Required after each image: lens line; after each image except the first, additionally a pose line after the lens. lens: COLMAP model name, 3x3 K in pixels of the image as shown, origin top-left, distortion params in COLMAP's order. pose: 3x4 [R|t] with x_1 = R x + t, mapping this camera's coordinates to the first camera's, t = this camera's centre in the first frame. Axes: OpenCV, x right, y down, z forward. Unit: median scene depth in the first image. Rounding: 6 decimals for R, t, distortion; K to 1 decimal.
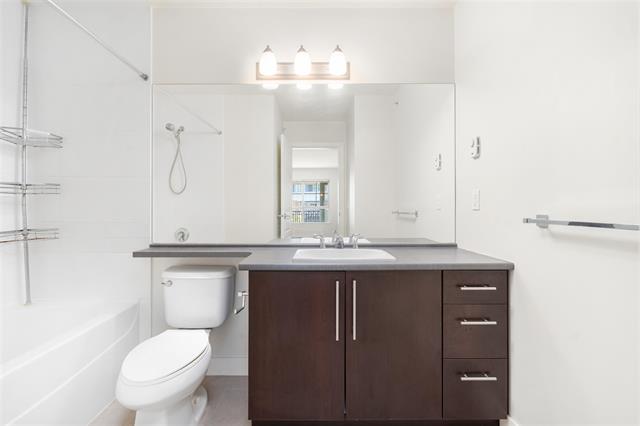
lens RADIAL K [[291.5, 0, 318.9], [0, 291.5, 210.0], [0, 0, 1]] dist [0.001635, 0.000766]
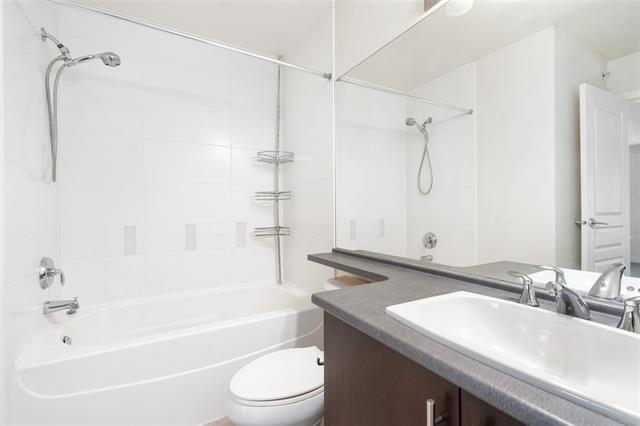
lens RADIAL K [[291.5, 0, 318.9], [0, 291.5, 210.0], [0, 0, 1]] dist [0.001635, 0.000766]
pose [[0.500218, -0.002789, -0.865895, 0.229516], [-0.000719, 0.999993, -0.003636, -0.004813], [0.865899, 0.002441, 0.500213, 0.477893]]
